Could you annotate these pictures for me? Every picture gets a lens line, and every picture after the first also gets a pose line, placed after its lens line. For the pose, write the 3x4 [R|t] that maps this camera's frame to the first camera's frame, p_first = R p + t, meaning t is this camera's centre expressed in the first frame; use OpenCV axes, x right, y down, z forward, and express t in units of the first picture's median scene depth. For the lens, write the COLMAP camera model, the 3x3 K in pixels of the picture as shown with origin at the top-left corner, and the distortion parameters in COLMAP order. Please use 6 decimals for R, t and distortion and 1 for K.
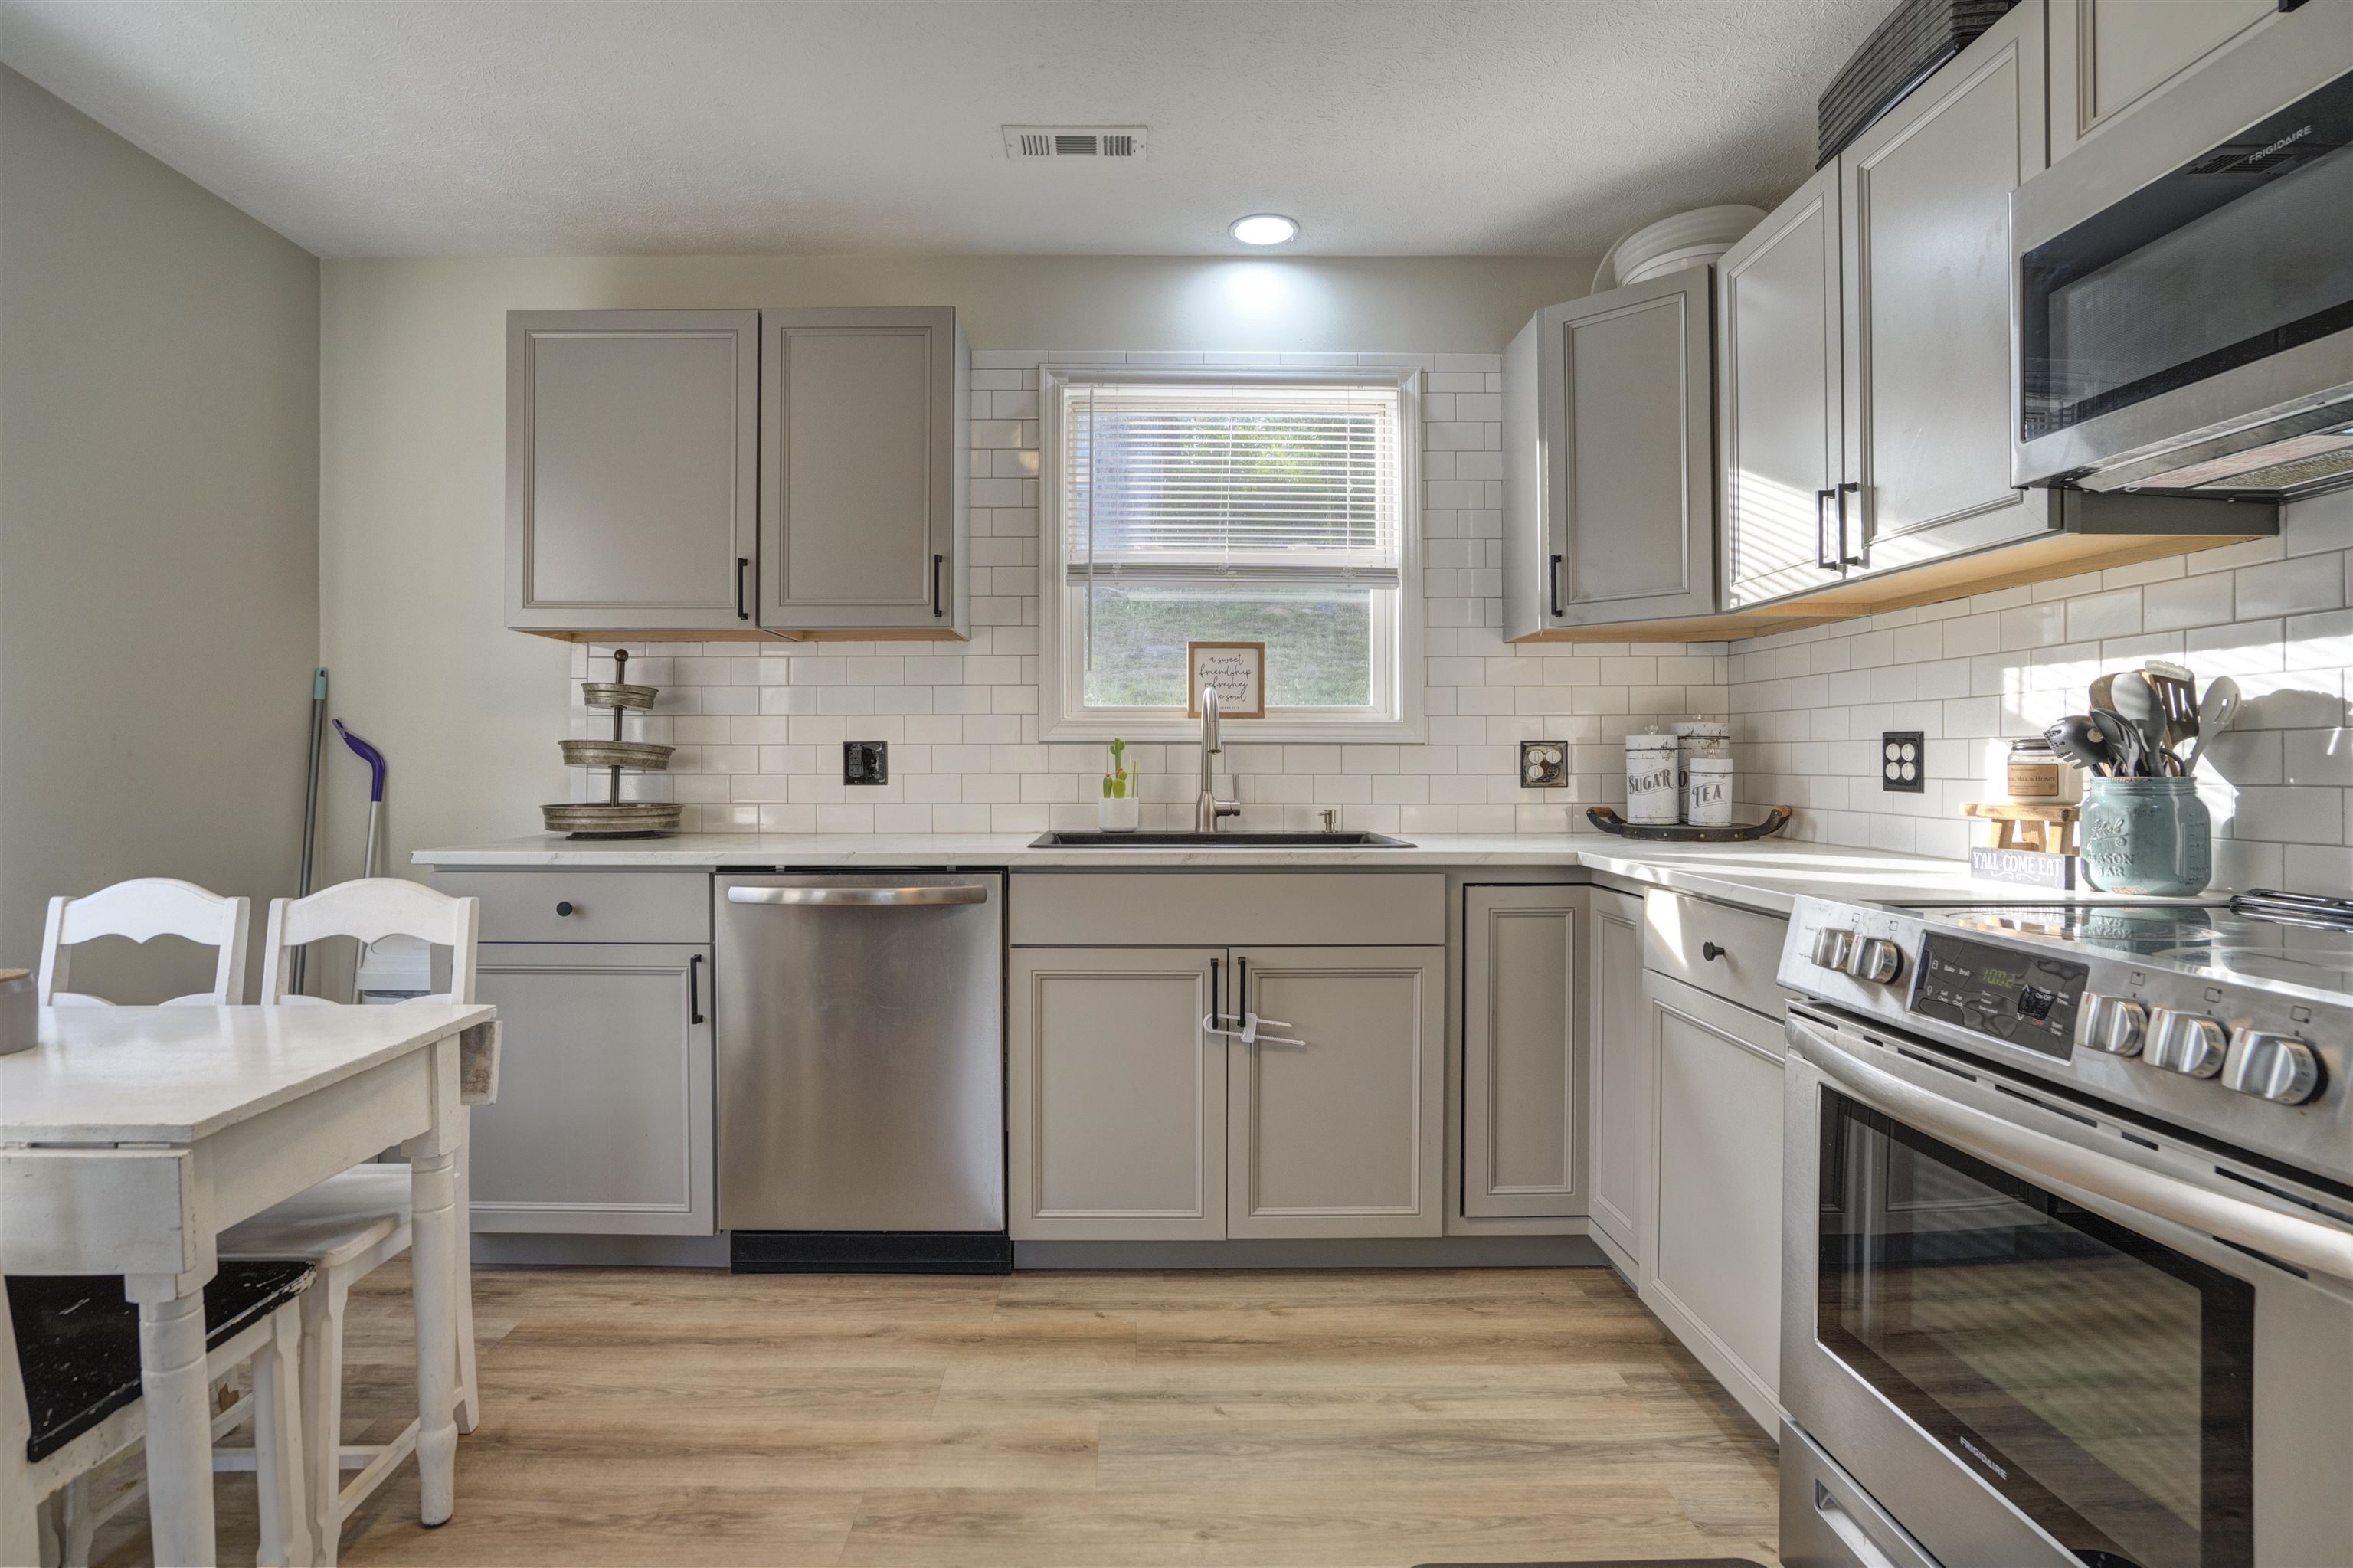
lens RADIAL K [[1194.5, 0, 1144.0], [0, 1194.5, 766.0], [0, 0, 1]] dist [-0.054116, 0.026018]
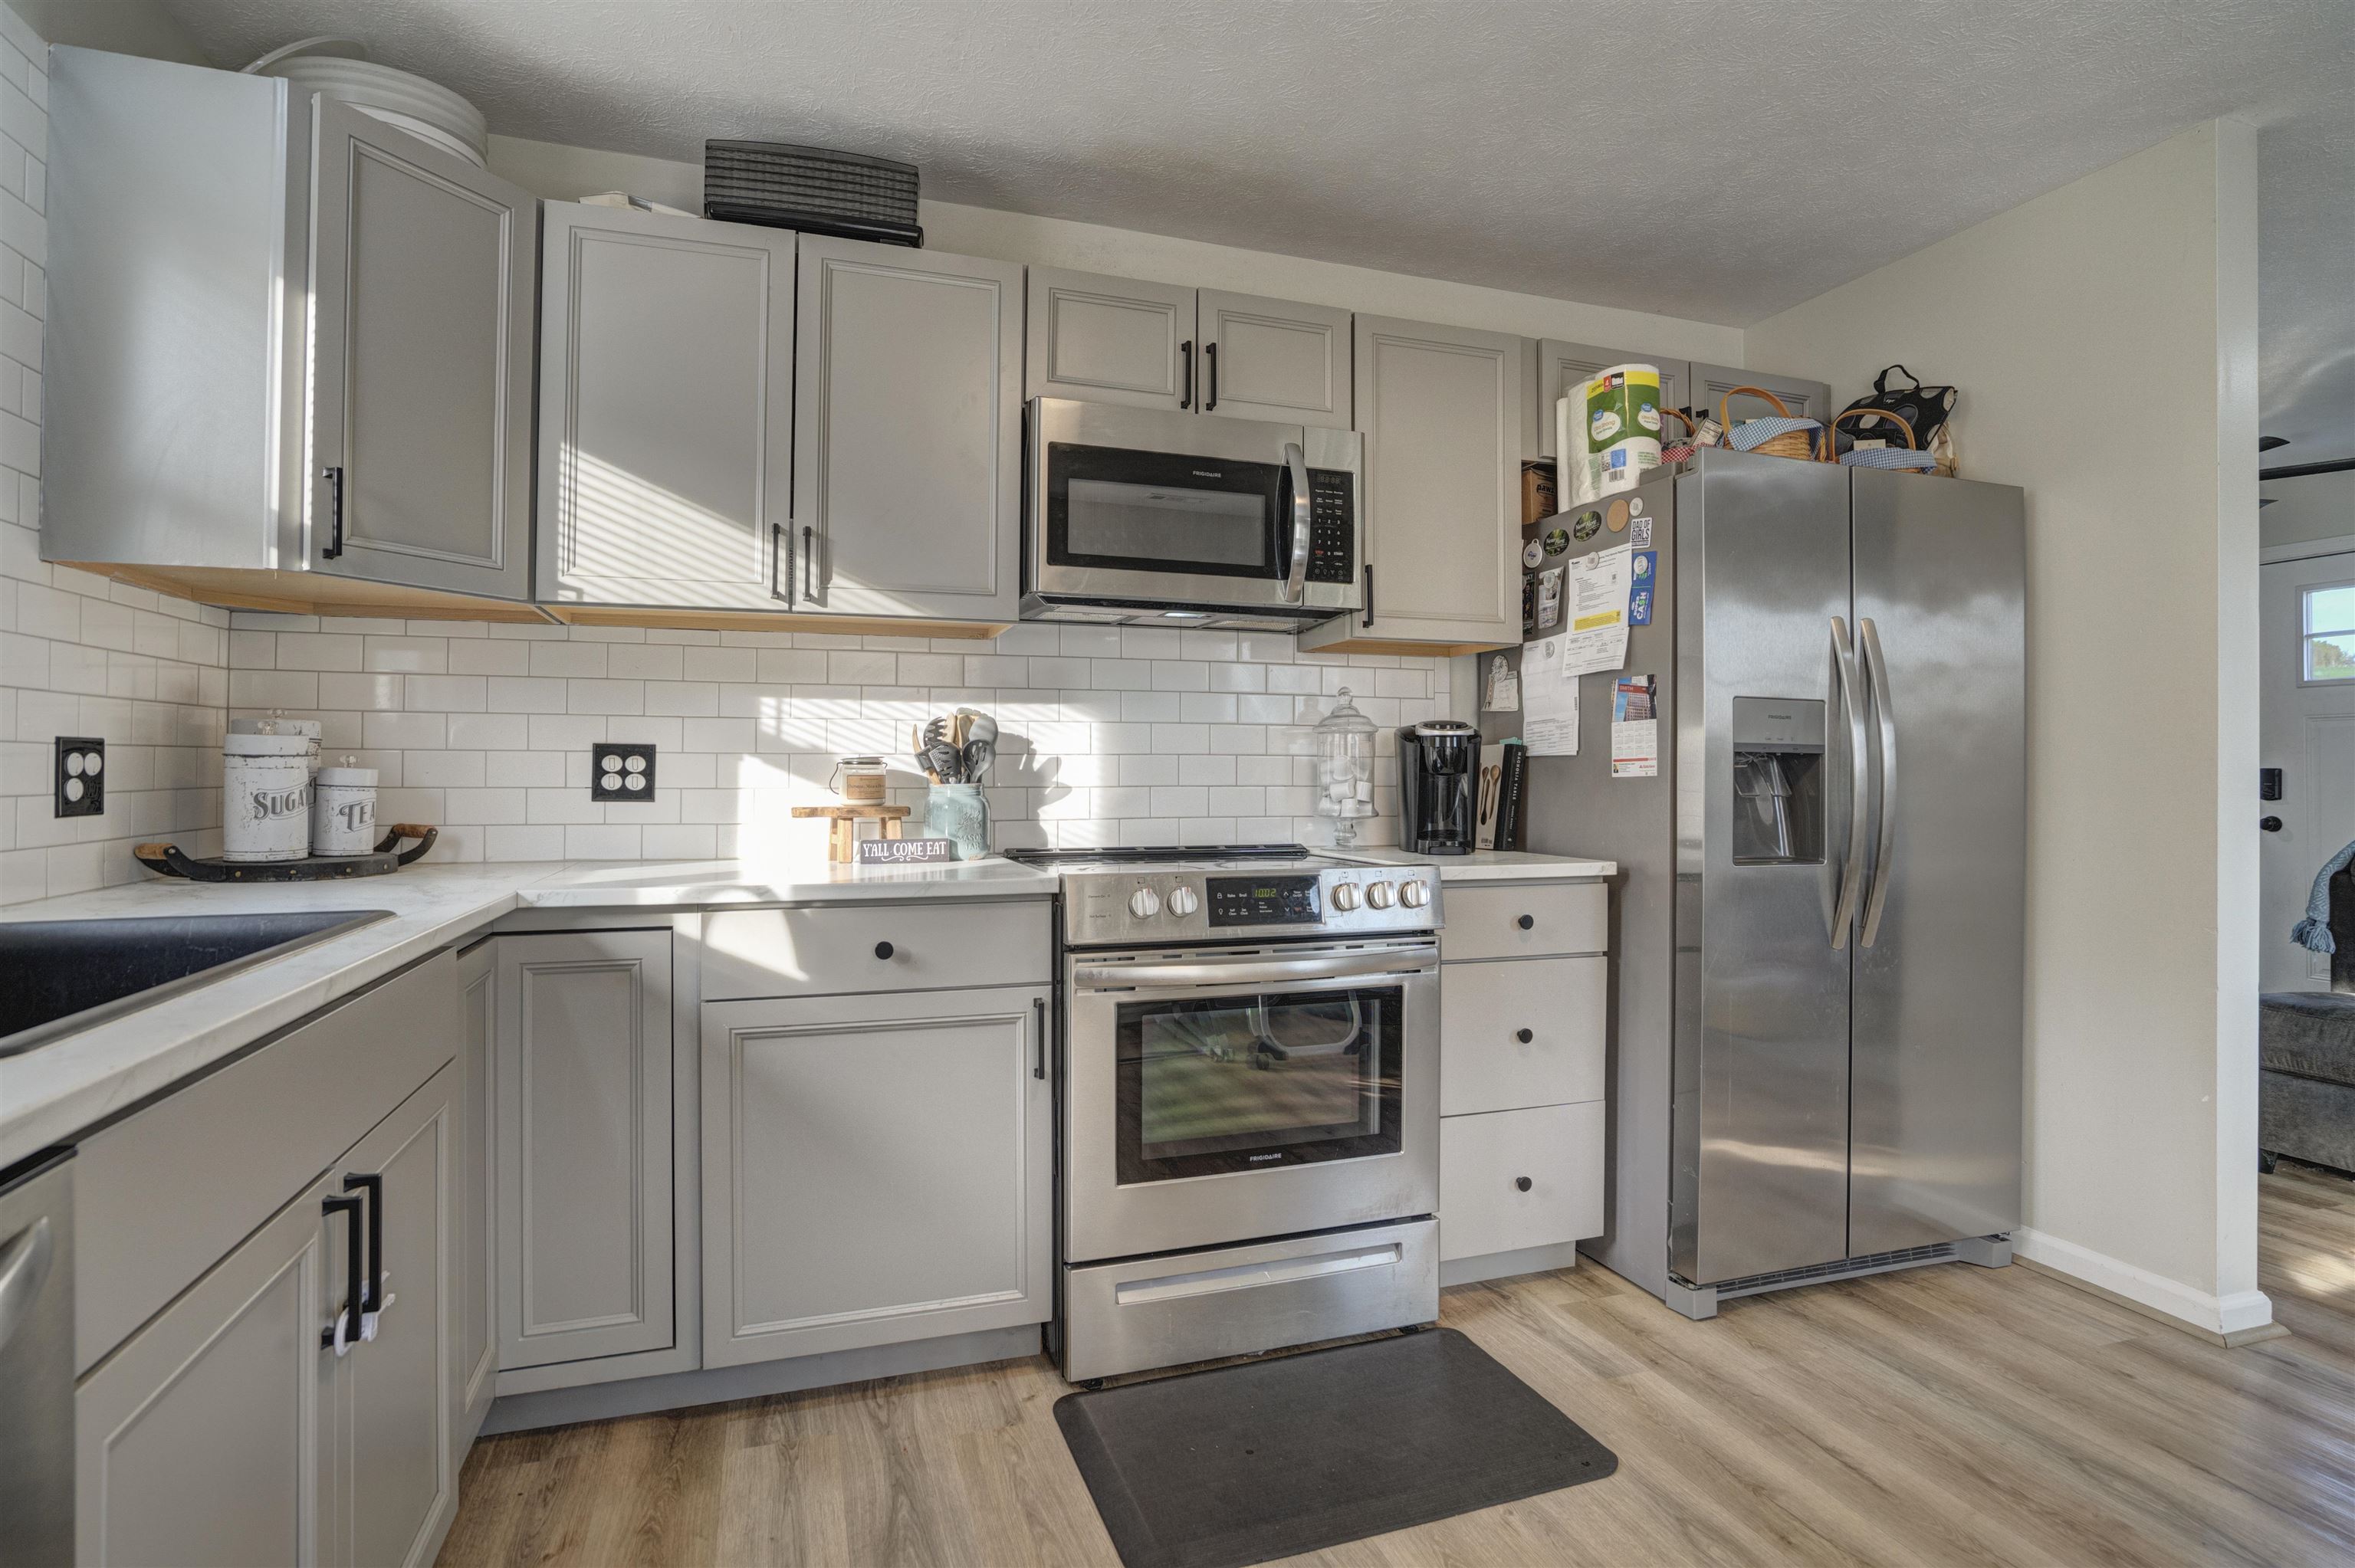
lens RADIAL K [[1166.1, 0, 1182.2], [0, 1166.1, 767.2], [0, 0, 1]] dist [-0.049544, 0.025287]
pose [[-0.317112, 0.003101, 0.948383, -0.470804], [0.000381, 0.999995, -0.003142, -0.005190], [-0.948388, -0.000635, -0.317112, 0.832834]]
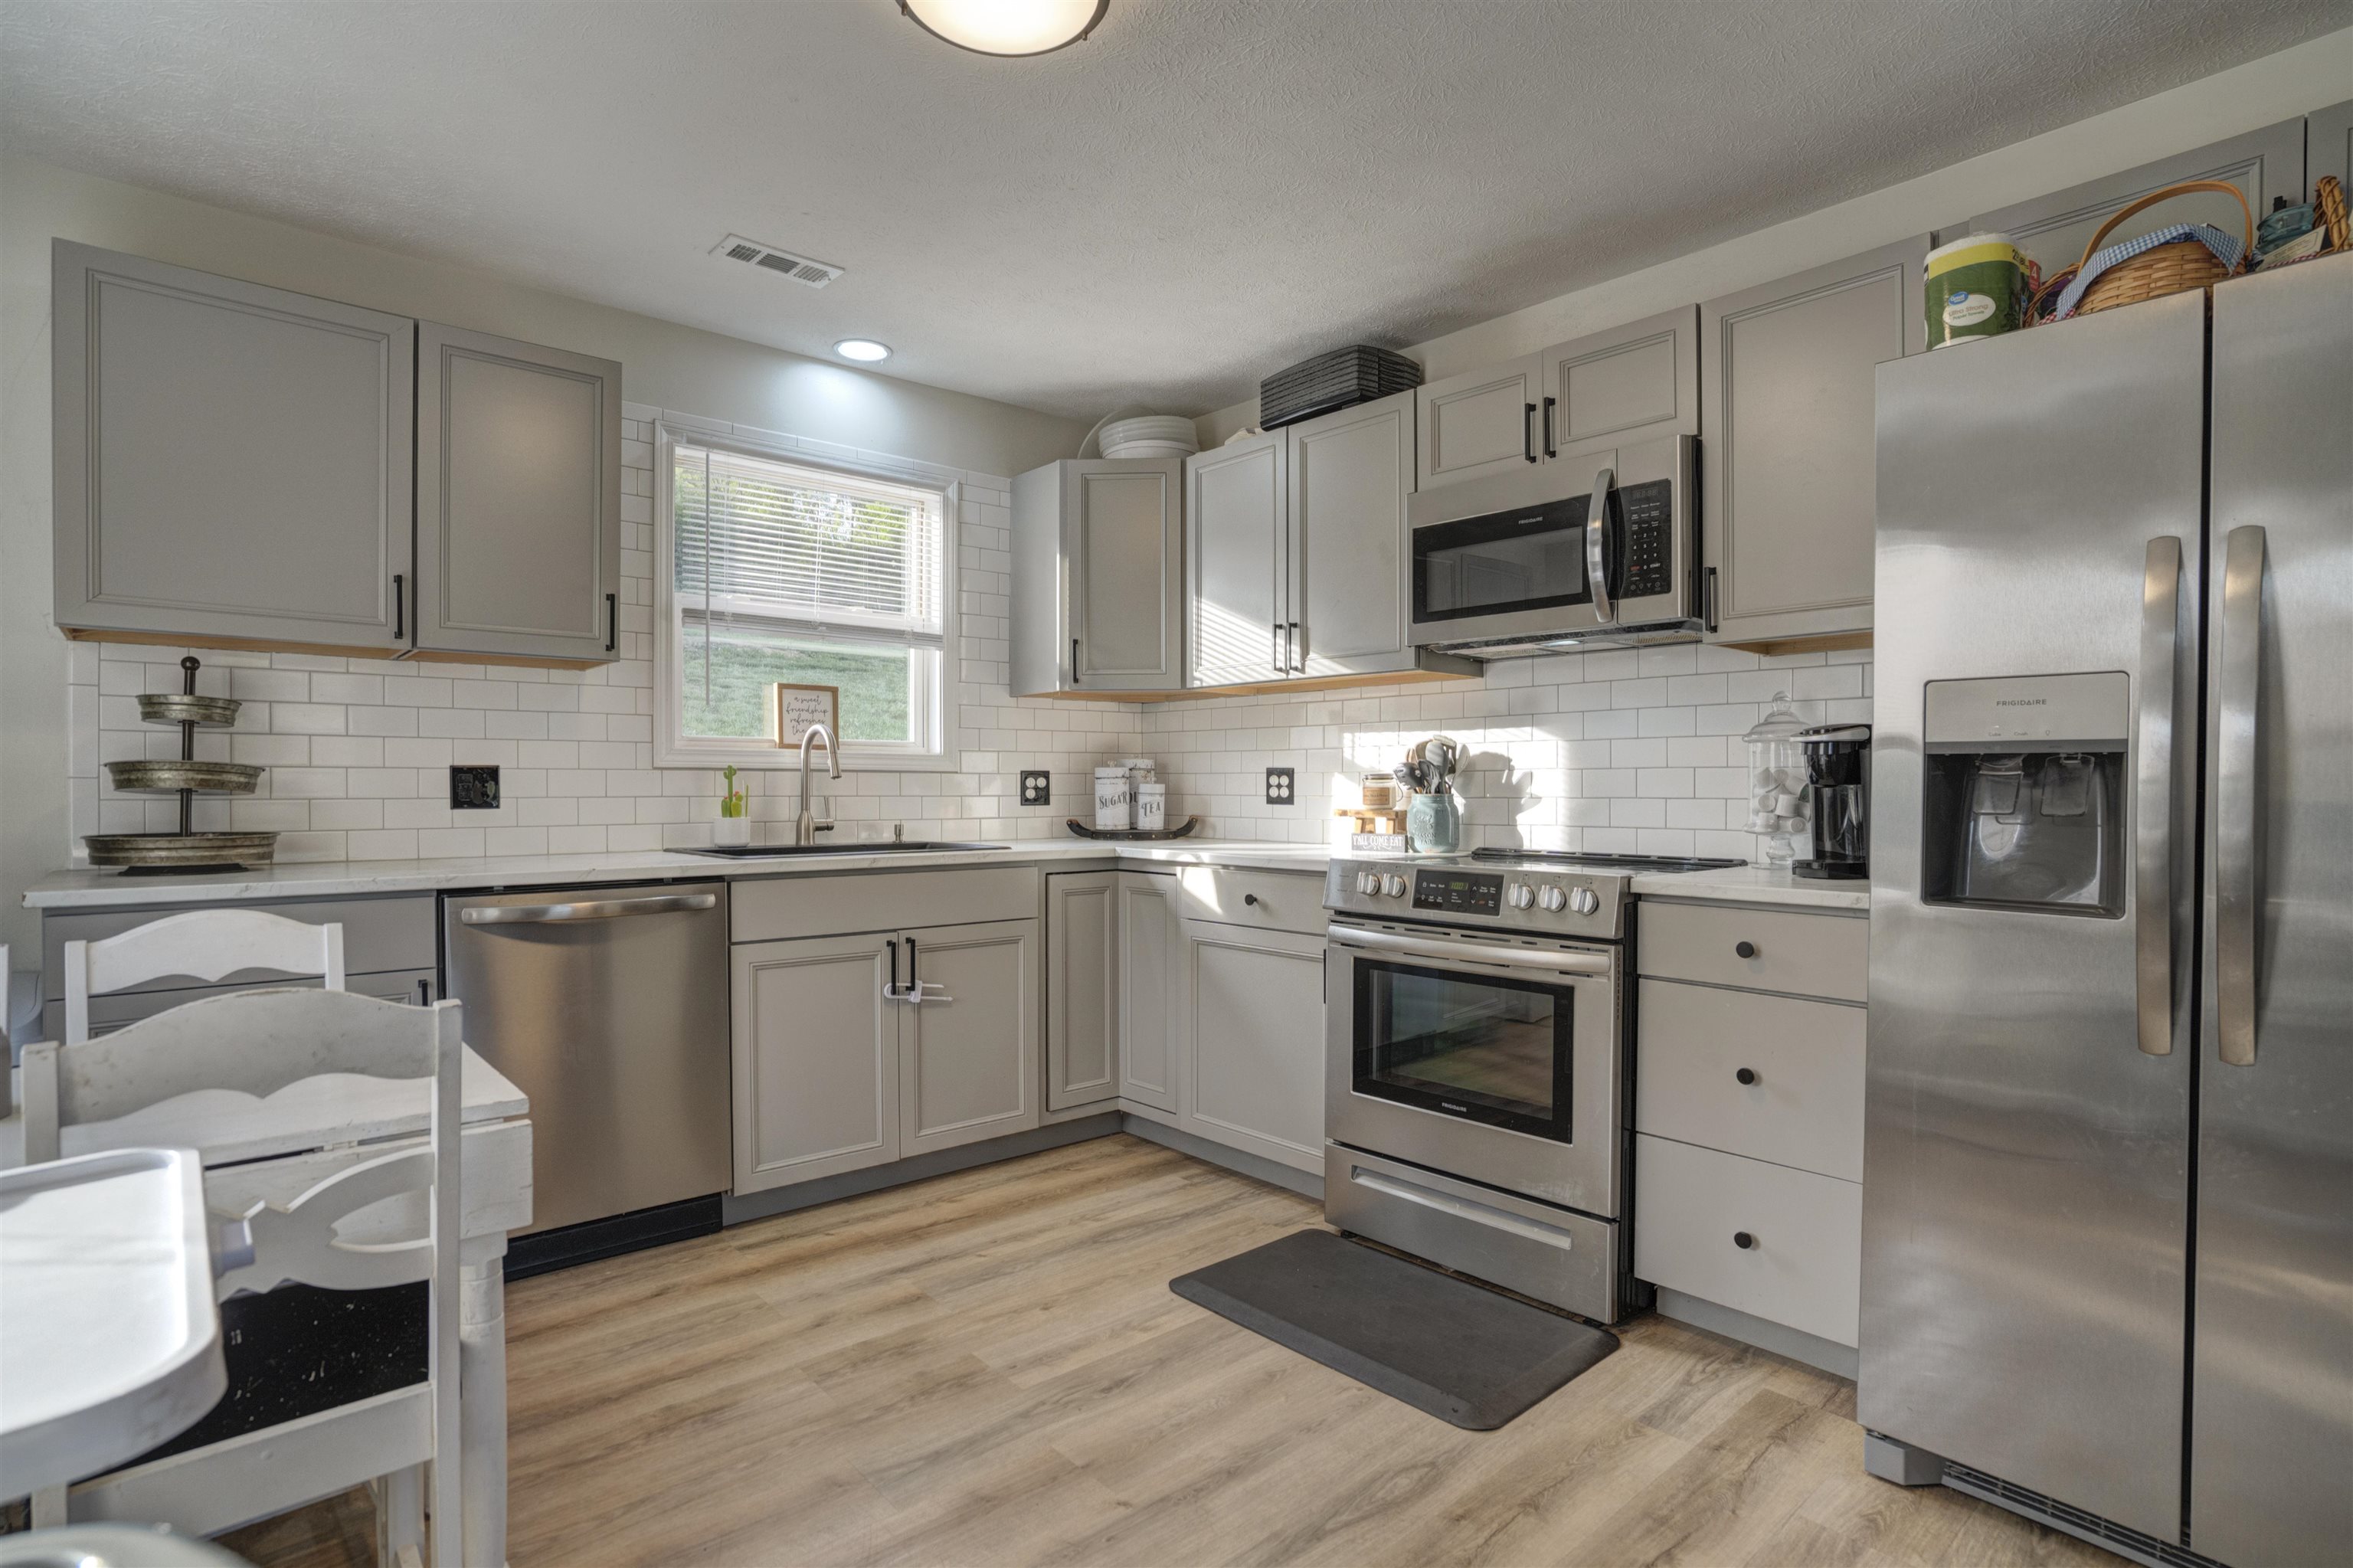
lens RADIAL K [[1177.9, 0, 1176.6], [0, 1177.9, 801.2], [0, 0, 1]] dist [-0.057193, 0.026520]
pose [[0.750996, -0.007253, 0.660267, -0.540742], [0.001201, 0.999953, 0.009619, 0.001320], [-0.660305, -0.006431, 0.750970, -0.143230]]
